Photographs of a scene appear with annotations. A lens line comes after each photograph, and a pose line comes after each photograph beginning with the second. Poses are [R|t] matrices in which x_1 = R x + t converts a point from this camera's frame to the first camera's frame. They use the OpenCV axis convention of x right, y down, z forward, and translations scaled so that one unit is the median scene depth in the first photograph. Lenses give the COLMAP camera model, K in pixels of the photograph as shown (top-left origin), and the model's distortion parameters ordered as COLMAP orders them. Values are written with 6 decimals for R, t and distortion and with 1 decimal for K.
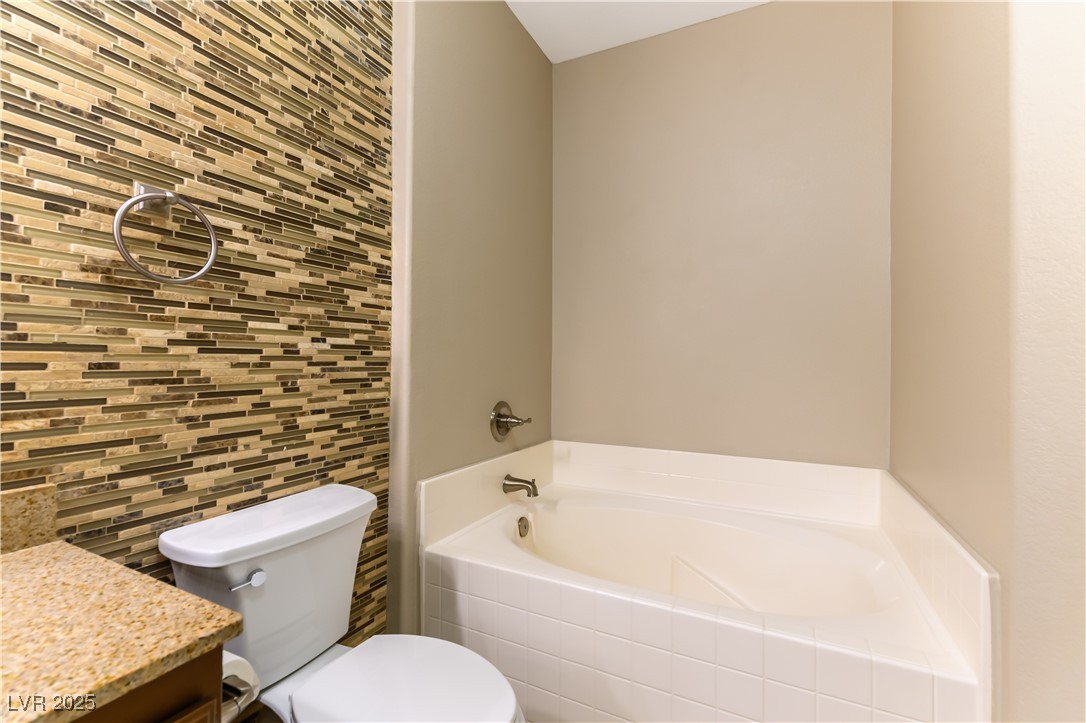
lens RADIAL K [[476.4, 0, 539.6], [0, 476.4, 358.5], [0, 0, 1]] dist [0.001496, -0.000390]
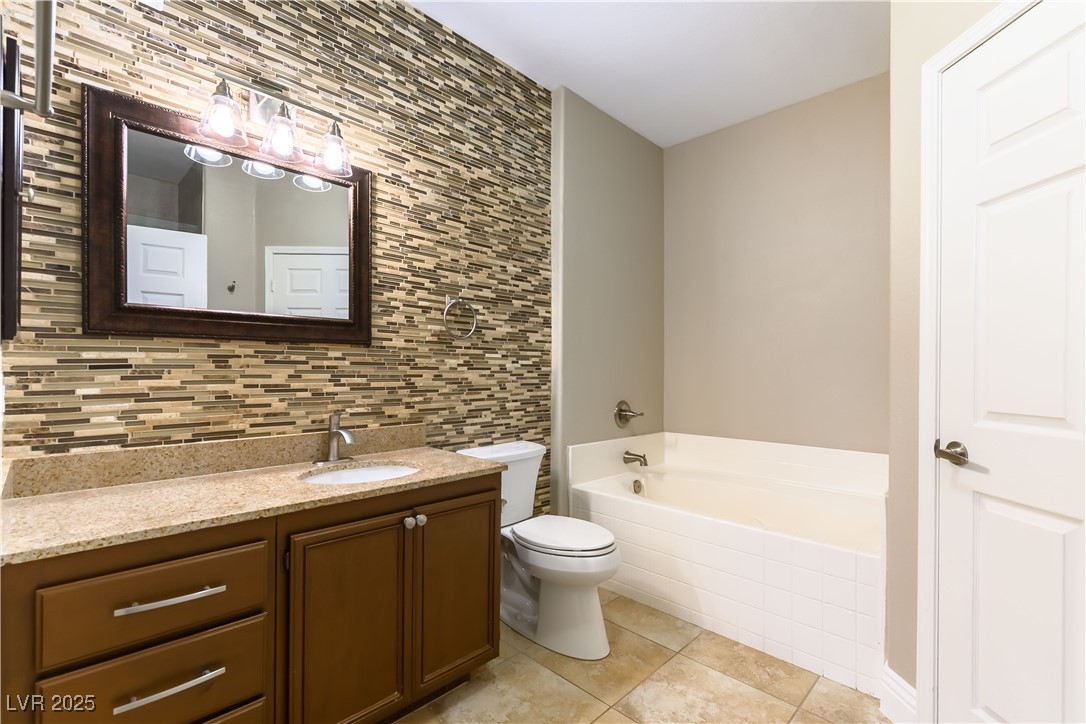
lens RADIAL K [[476.4, 0, 540.4], [0, 476.4, 367.5], [0, 0, 1]] dist [0.001496, -0.000390]
pose [[0.955079, -0.008425, -0.296232, 0.184612], [0.006340, 0.999948, -0.008000, -0.002668], [0.296284, 0.005762, 0.955082, -0.763935]]
